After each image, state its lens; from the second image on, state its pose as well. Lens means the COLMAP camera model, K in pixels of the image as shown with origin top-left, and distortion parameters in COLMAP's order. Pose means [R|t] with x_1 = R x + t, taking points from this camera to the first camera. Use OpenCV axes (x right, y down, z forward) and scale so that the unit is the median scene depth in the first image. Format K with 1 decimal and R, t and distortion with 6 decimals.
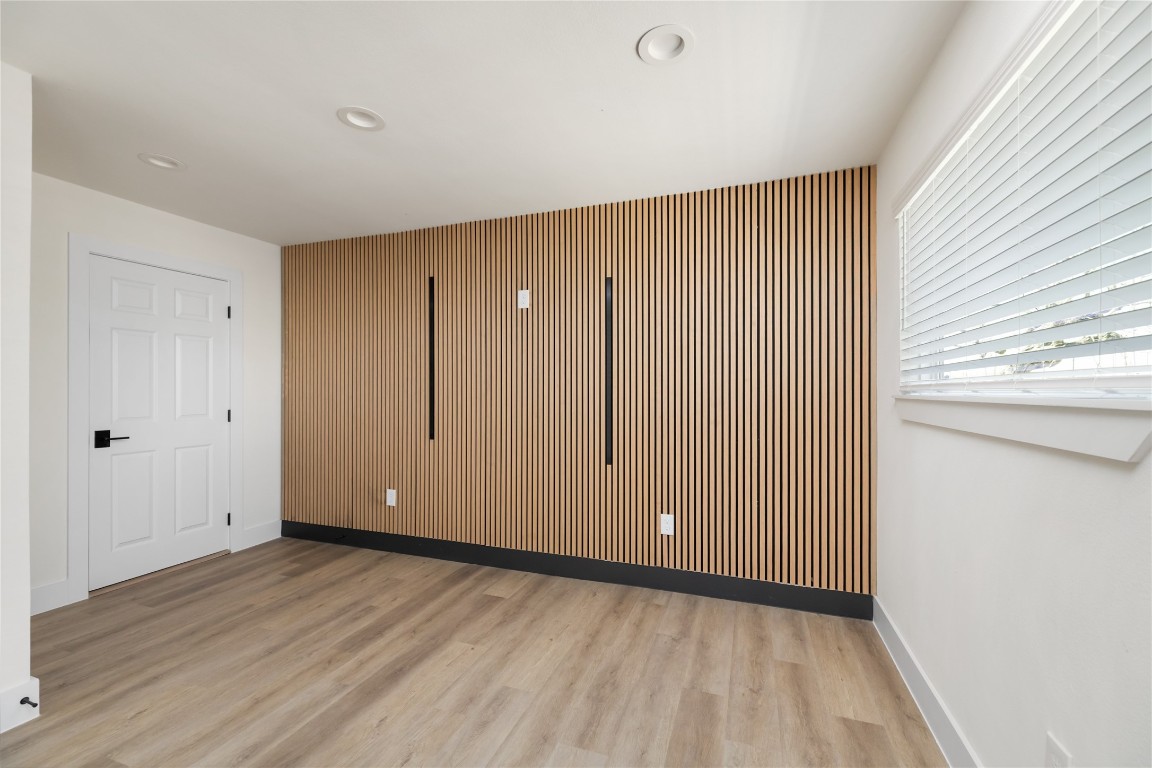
lens RADIAL K [[485.8, 0, 576.0], [0, 485.8, 384.0], [0, 0, 1]] dist [-0.001853, -0.000206]
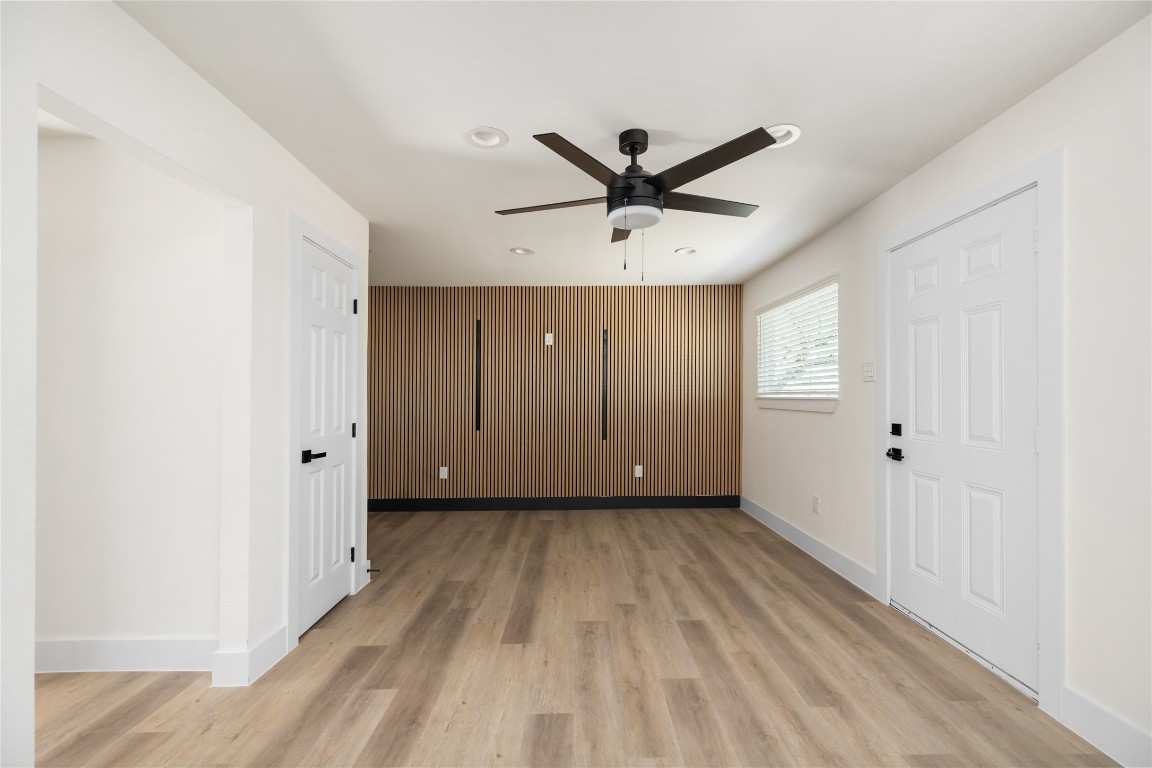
lens RADIAL K [[487.3, 0, 577.0], [0, 487.3, 392.4], [0, 0, 1]] dist [-0.000690, 0.000144]
pose [[0.937516, -0.003327, 0.347925, -0.739249], [0.003105, 0.999994, 0.001196, -0.001734], [-0.347927, -0.000041, 0.937522, -0.678853]]
